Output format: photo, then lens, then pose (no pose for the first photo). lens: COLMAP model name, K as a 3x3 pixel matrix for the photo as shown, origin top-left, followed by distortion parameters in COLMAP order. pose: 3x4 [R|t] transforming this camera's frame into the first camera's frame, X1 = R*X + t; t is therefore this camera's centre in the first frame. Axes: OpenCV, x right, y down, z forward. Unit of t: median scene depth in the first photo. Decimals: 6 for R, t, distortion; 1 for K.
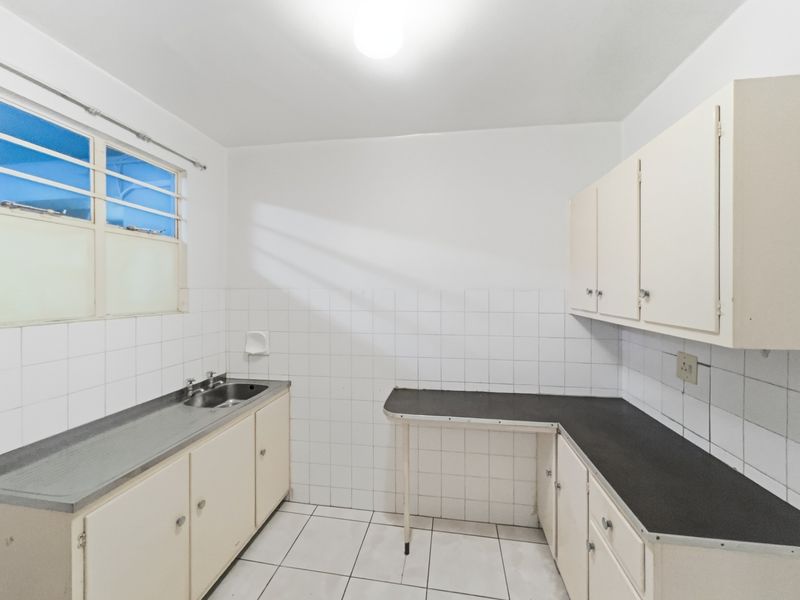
lens RADIAL K [[326.2, 0, 394.6], [0, 326.2, 296.2], [0, 0, 1]] dist [0.000197, -0.000178]
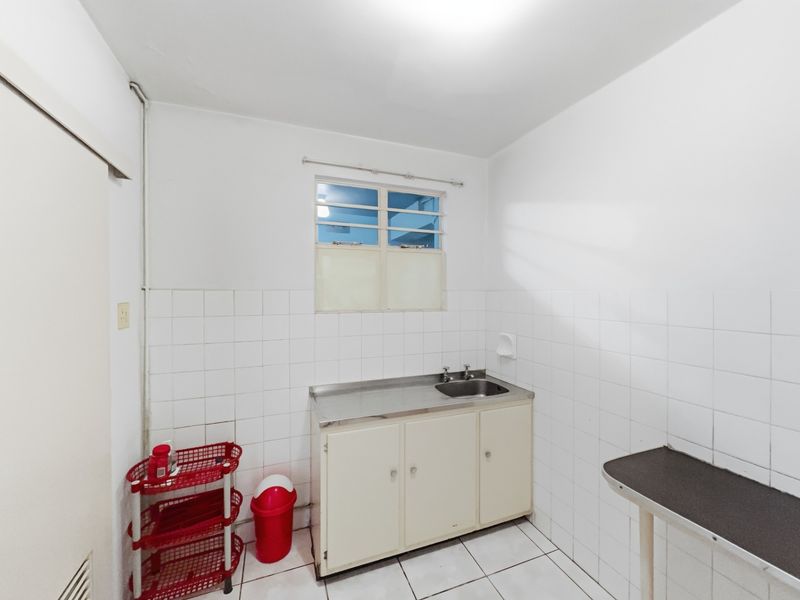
lens RADIAL K [[320.0, 0, 400.0], [0, 320.0, 300.0], [0, 0, 1]] dist [-0.000403, -0.000208]
pose [[0.514344, 0.018757, -0.857379, 0.281677], [-0.017055, 0.999787, 0.011641, -0.000434], [0.857414, 0.008635, 0.514555, 0.254429]]
